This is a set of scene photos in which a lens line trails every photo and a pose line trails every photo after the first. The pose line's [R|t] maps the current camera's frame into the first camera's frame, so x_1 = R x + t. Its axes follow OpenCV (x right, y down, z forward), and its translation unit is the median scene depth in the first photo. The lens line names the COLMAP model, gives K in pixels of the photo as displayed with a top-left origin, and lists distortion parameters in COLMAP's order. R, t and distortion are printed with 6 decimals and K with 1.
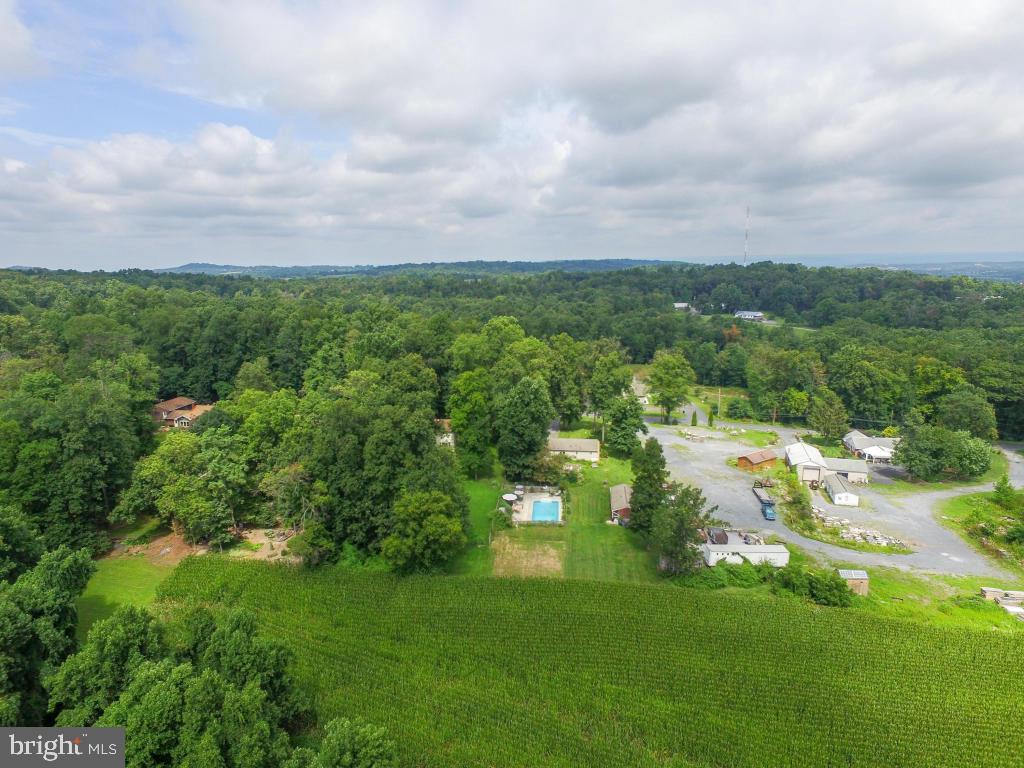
lens RADIAL K [[592.4, 0, 512.0], [0, 592.4, 384.0], [0, 0, 1]] dist [-0.003828, 0.002379]
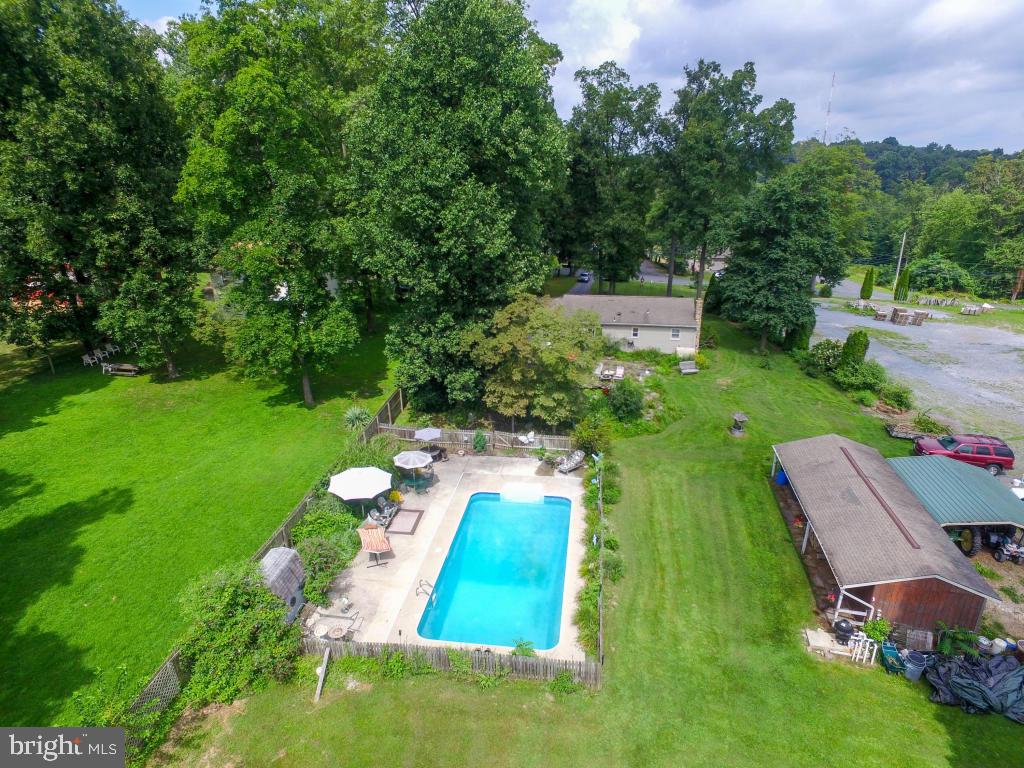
lens RADIAL K [[592.4, 0, 512.0], [0, 592.4, 384.0], [0, 0, 1]] dist [-0.003828, 0.002379]
pose [[0.998067, 0.021757, -0.058215, 0.056722], [-0.013047, 0.989197, 0.146013, 0.096063], [0.060763, -0.144971, 0.987568, 0.639323]]
